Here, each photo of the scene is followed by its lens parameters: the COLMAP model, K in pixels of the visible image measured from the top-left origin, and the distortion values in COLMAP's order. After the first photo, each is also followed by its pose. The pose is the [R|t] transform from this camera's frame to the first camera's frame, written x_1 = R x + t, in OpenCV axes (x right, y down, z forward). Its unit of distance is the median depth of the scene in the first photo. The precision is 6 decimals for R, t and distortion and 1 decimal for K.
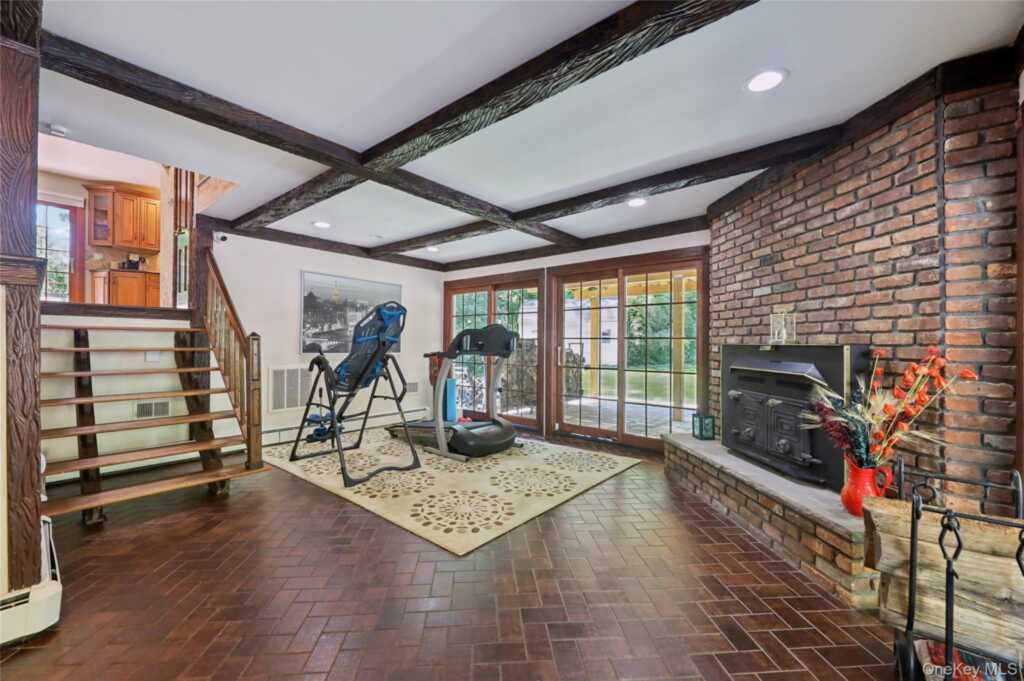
lens RADIAL K [[417.3, 0, 509.1], [0, 417.3, 335.5], [0, 0, 1]] dist [-0.000597, 0.000035]
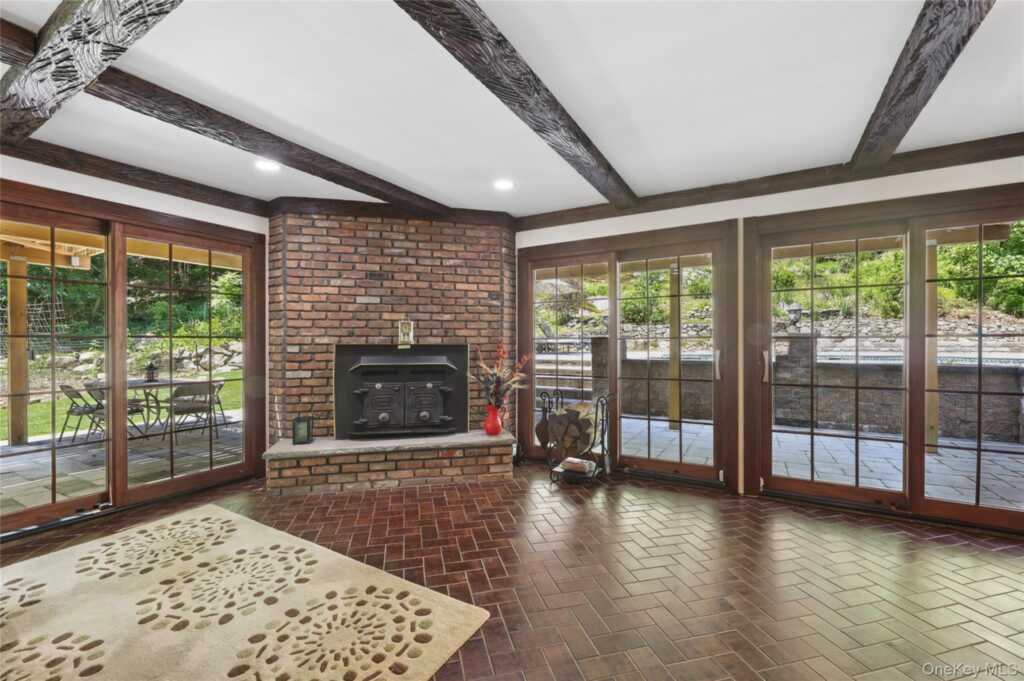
lens RADIAL K [[420.4, 0, 512.0], [0, 420.4, 340.5], [0, 0, 1]] dist [0.001687, 0.000278]
pose [[-0.174507, -0.001100, 0.984655, -0.725768], [-0.016166, 0.999868, -0.001748, 0.007060], [-0.984523, -0.016223, -0.174502, 0.887692]]
